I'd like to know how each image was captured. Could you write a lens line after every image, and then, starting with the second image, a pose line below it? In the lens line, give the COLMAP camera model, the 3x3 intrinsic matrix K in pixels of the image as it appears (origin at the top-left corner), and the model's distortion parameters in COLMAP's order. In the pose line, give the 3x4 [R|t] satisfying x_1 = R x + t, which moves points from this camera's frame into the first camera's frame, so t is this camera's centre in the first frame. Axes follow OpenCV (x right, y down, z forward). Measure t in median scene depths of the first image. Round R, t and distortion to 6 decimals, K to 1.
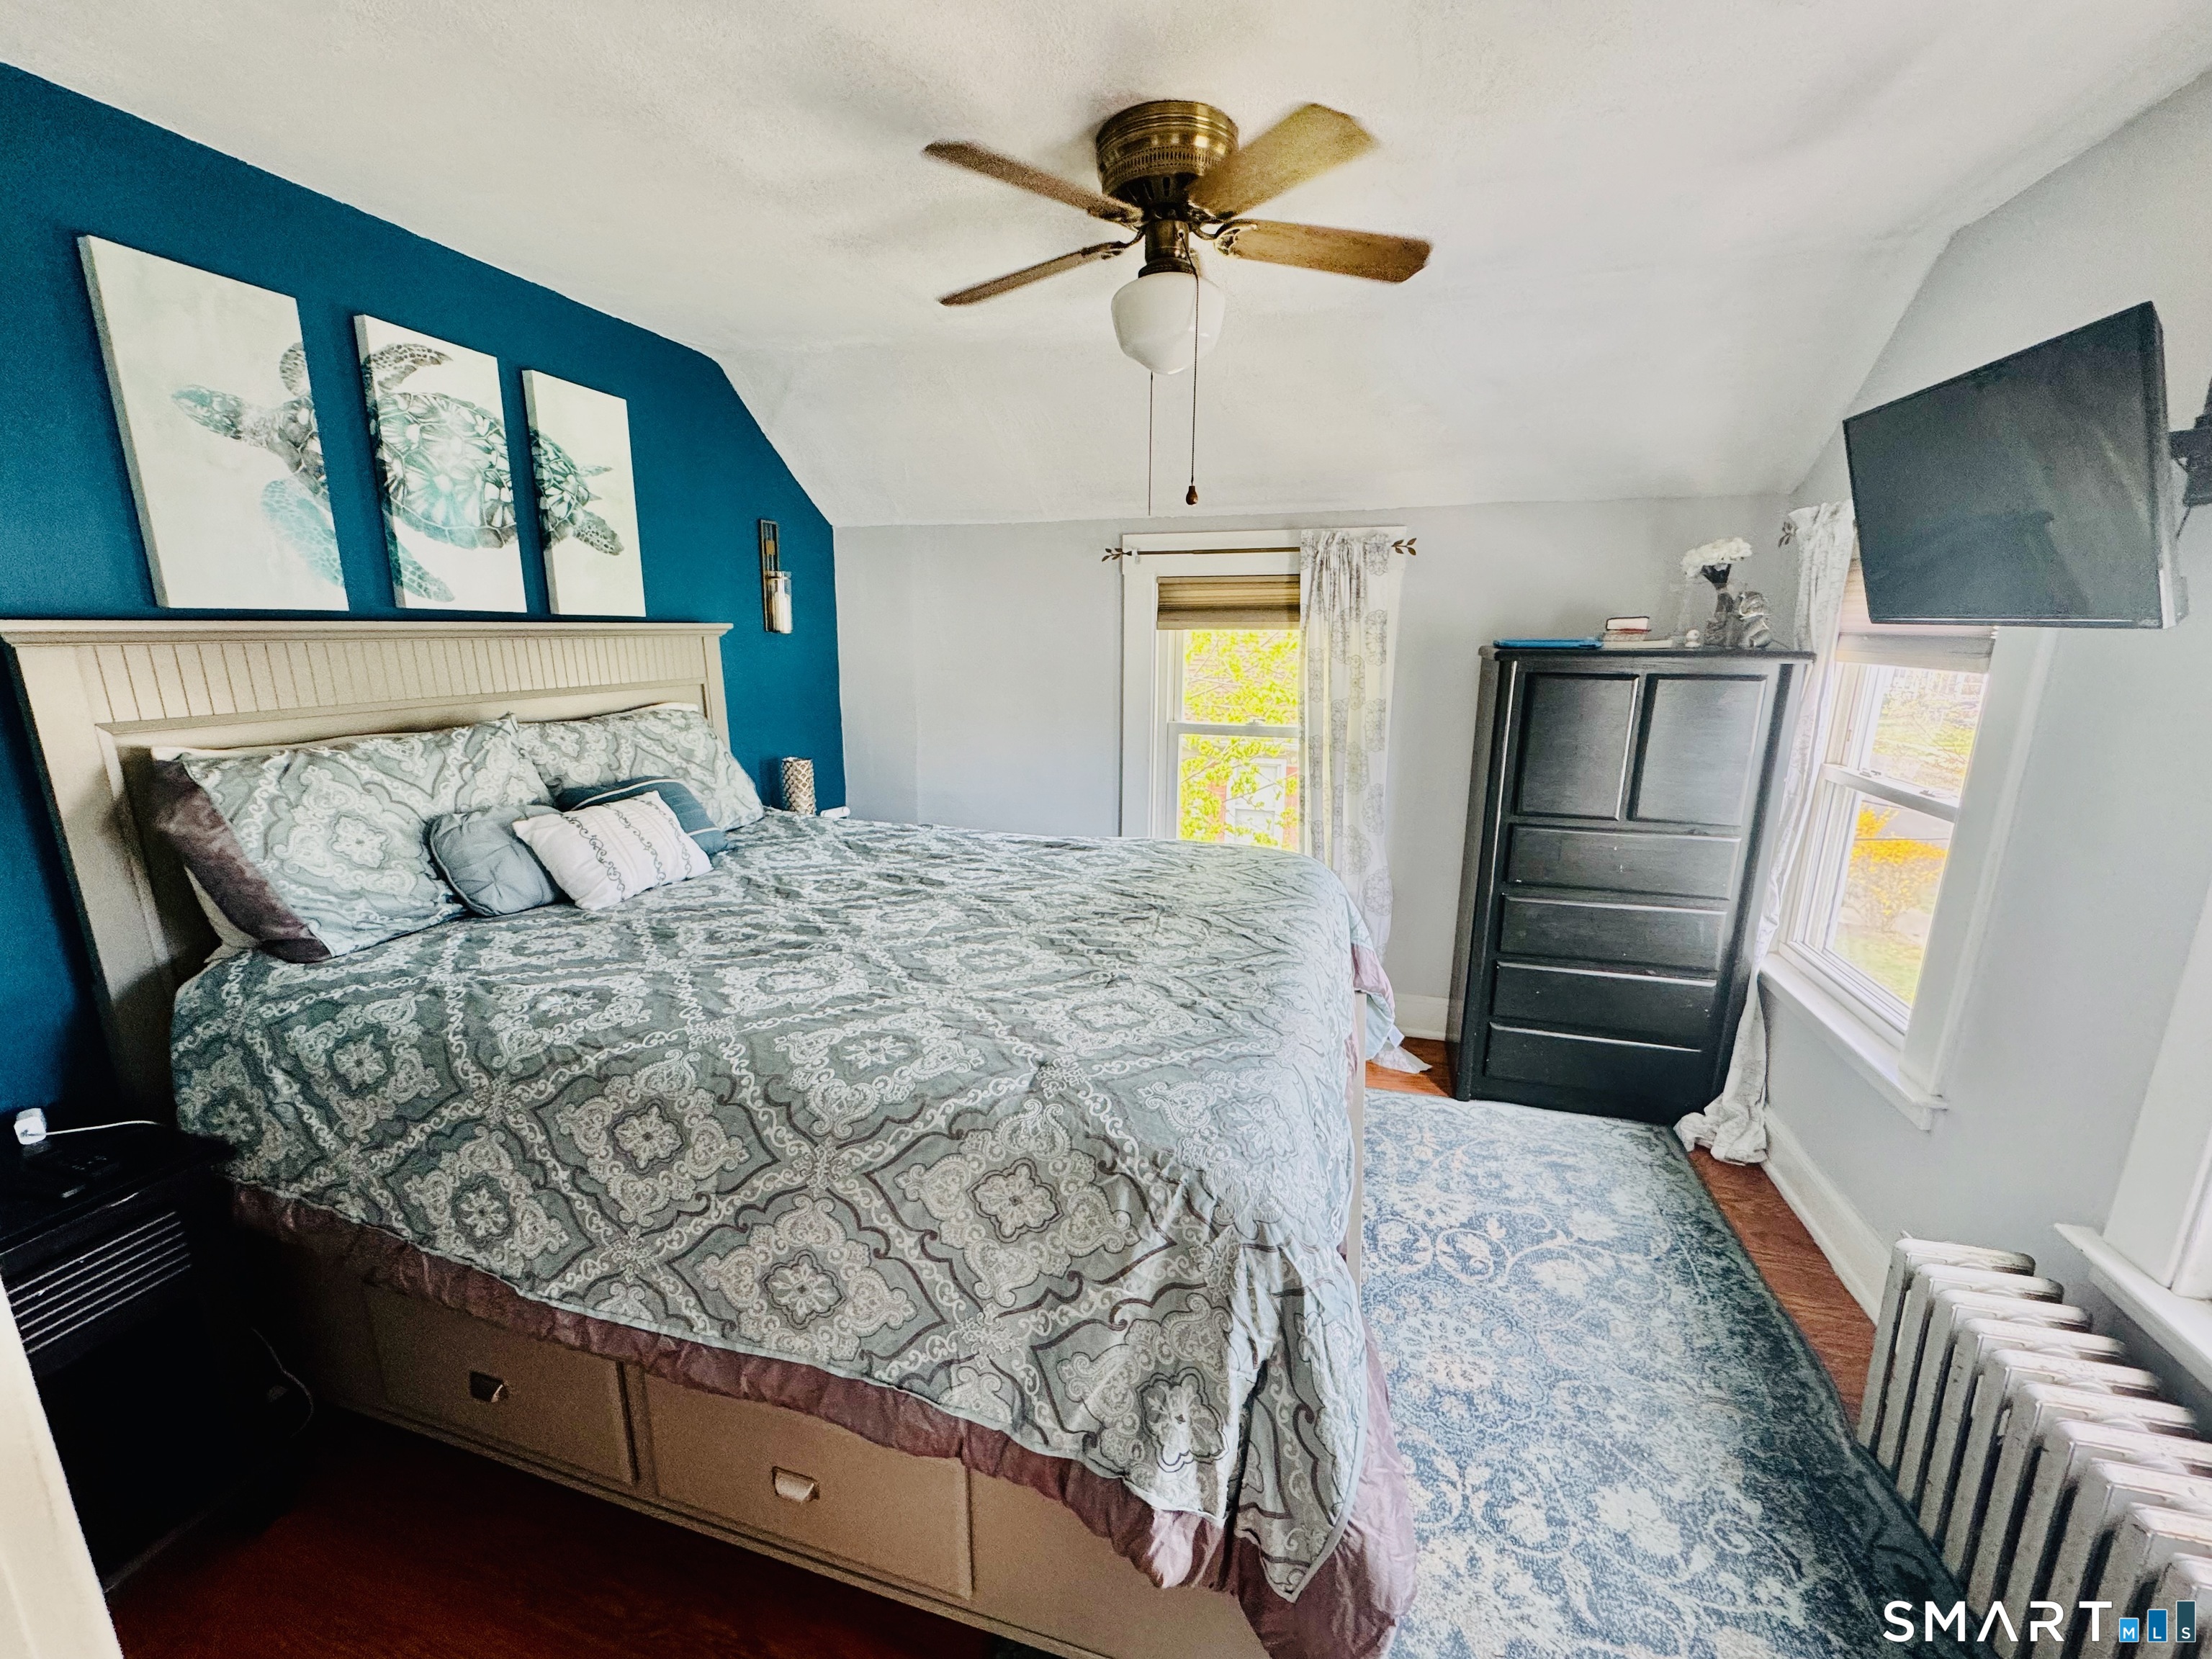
lens RADIAL K [[879.0, 0, 1115.3], [0, 879.0, 824.9], [0, 0, 1]] dist [-0.009860, -0.000306]
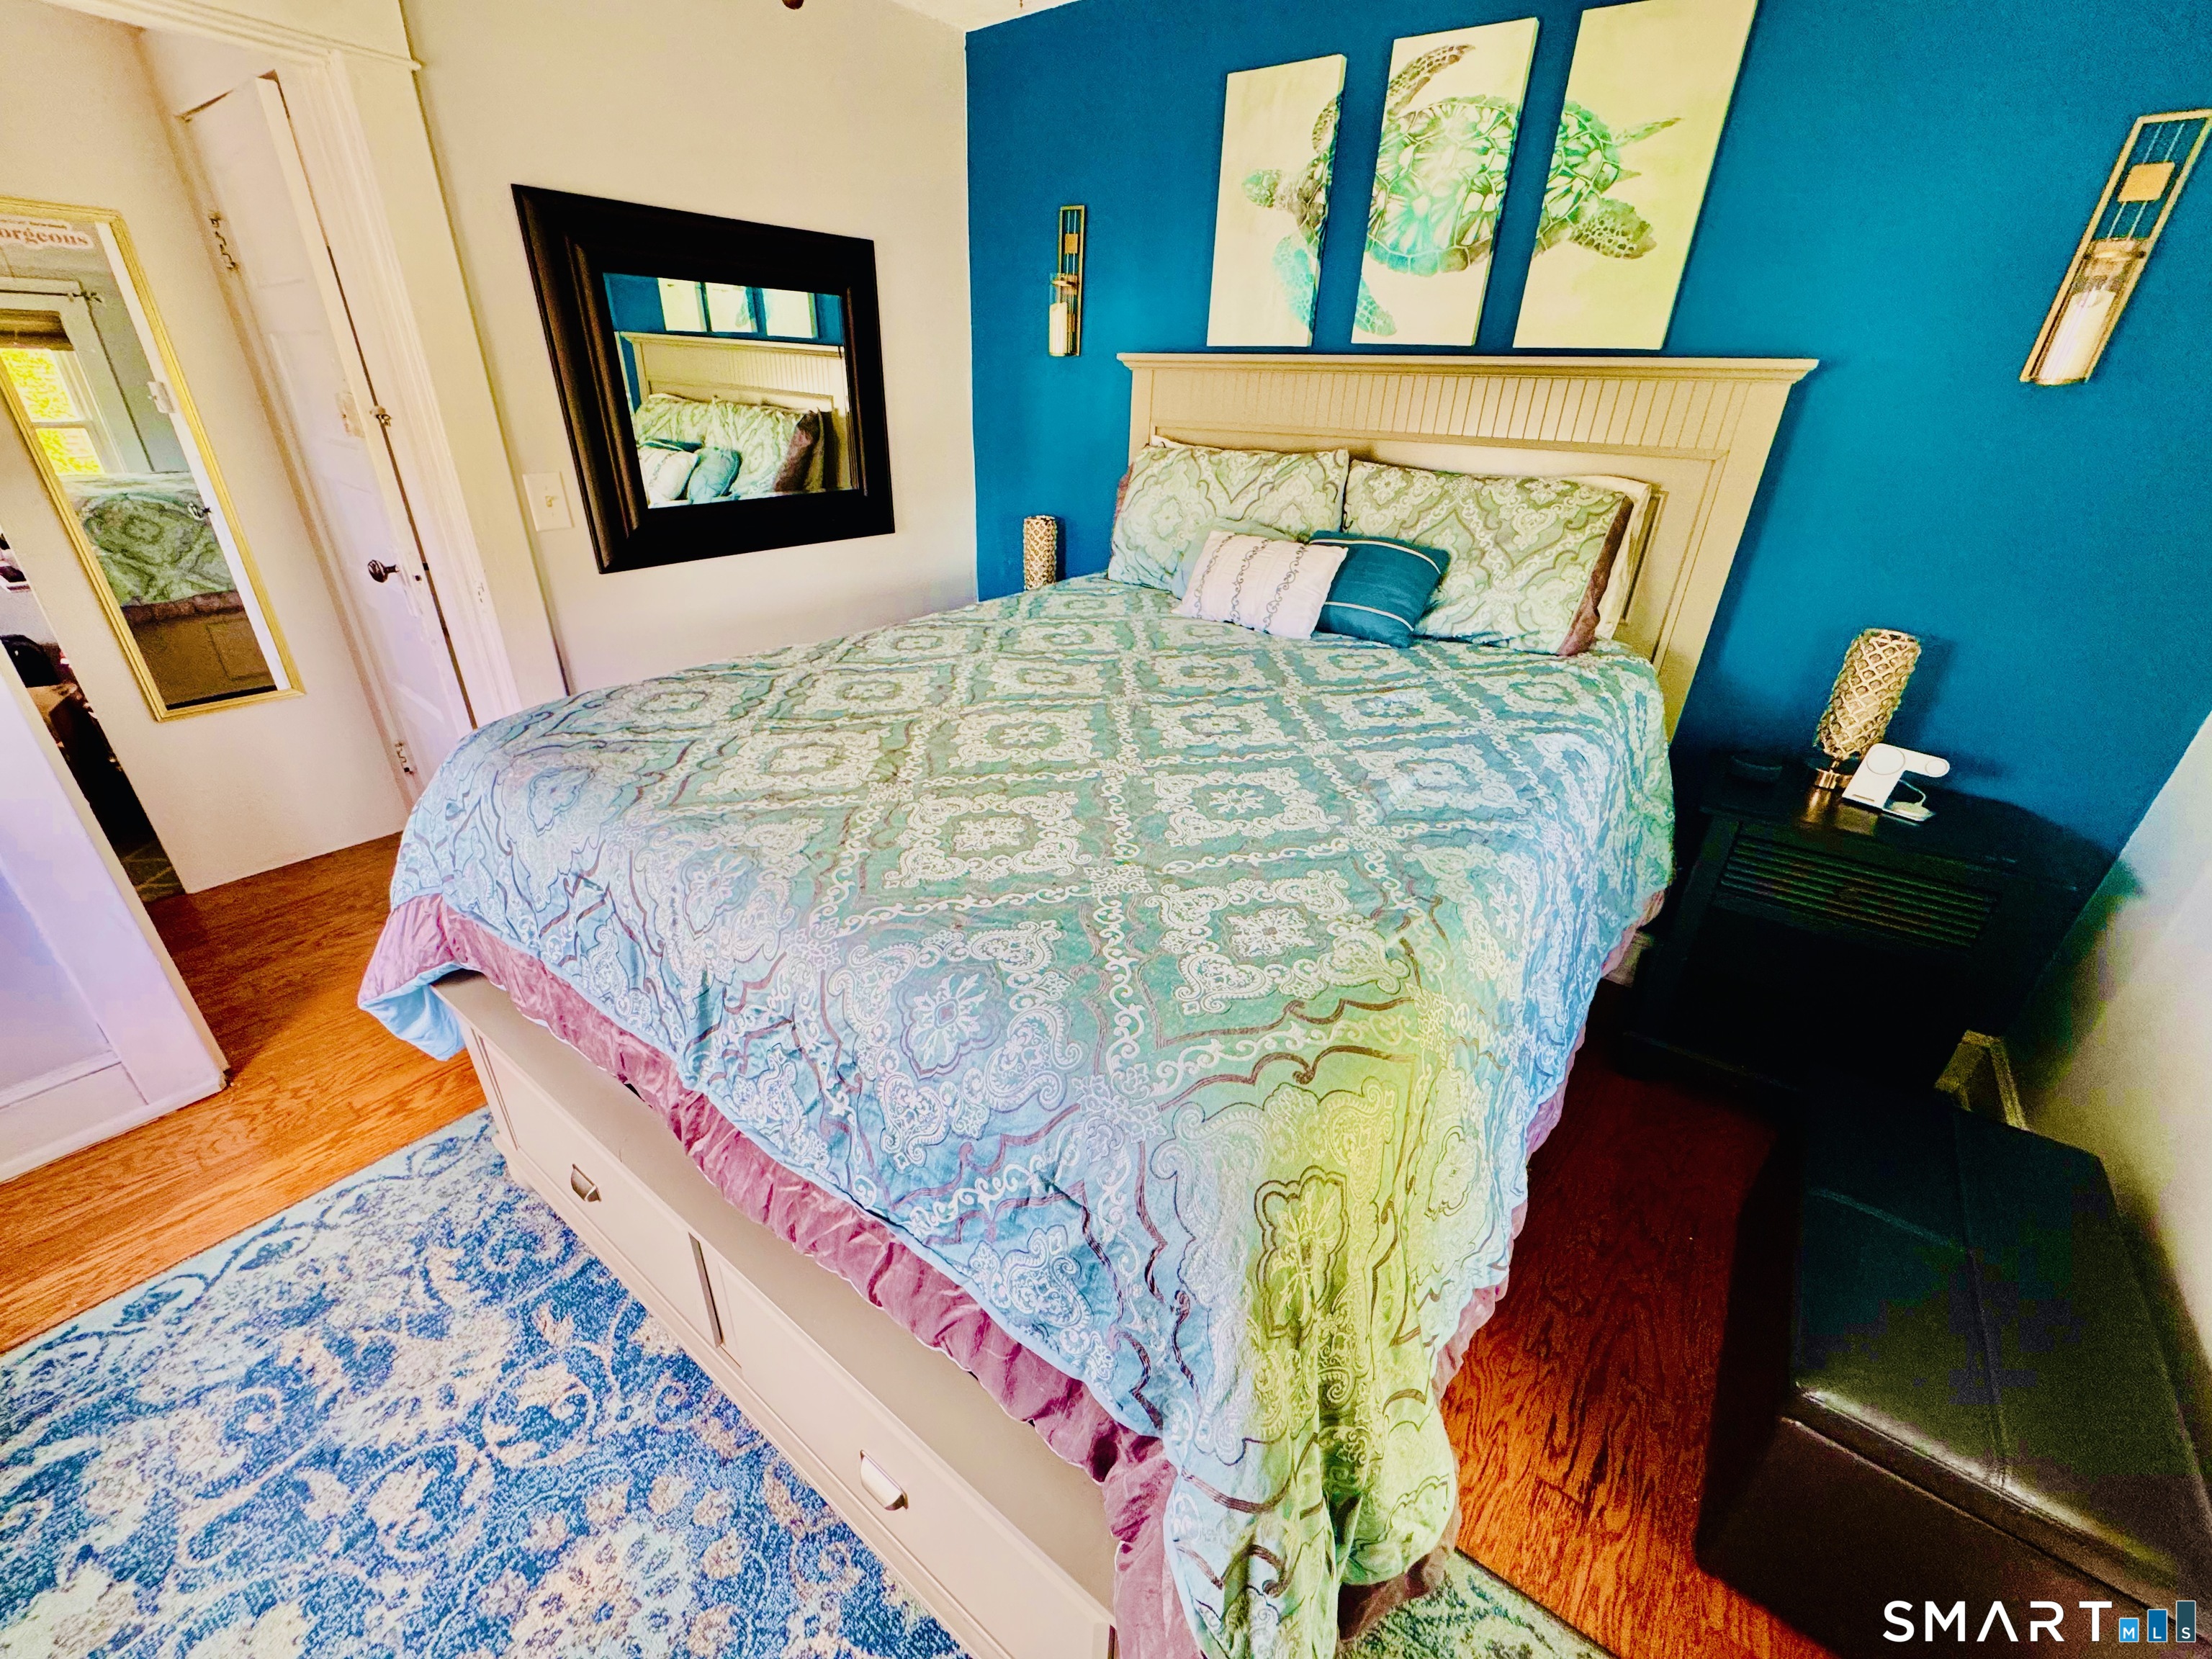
lens RADIAL K [[879.0, 0, 1115.2], [0, 879.0, 828.1], [0, 0, 1]] dist [-0.009860, -0.000306]
pose [[-0.342943, 0.405903, -0.847132, 0.479859], [-0.234125, 0.836428, 0.495554, -0.197609], [0.909712, 0.368281, -0.191816, 1.087821]]
